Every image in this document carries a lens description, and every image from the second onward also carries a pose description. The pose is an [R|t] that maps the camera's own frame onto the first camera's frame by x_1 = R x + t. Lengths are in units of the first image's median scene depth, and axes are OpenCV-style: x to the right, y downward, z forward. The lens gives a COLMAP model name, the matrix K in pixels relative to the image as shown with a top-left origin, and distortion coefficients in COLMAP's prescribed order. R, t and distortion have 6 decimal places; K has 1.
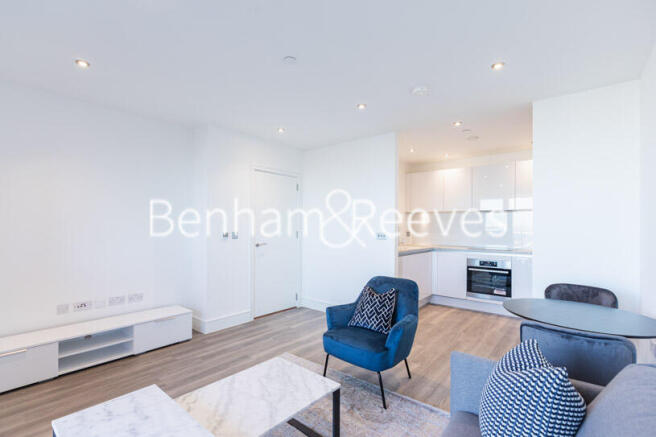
lens RADIAL K [[307.5, 0, 314.7], [0, 307.5, 223.4], [0, 0, 1]] dist [0.011281, -0.000038]
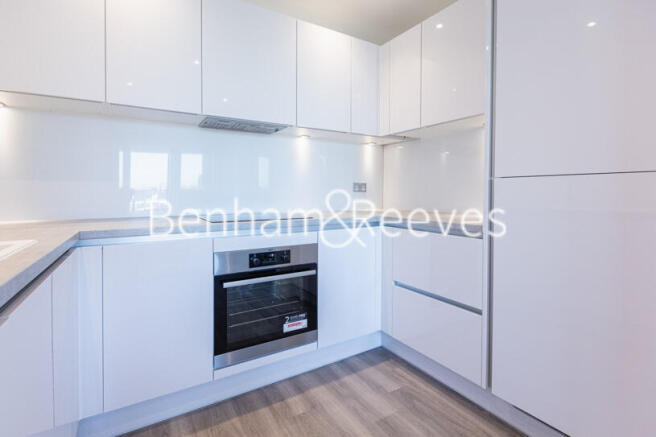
lens RADIAL K [[312.3, 0, 328.5], [0, 312.3, 198.3], [0, 0, 1]] dist [-0.000524, -0.000330]
pose [[0.286265, -0.020673, 0.957928, 0.265361], [-0.004851, 0.999723, 0.023025, 0.058528], [-0.958138, -0.011239, 0.286085, 0.967607]]
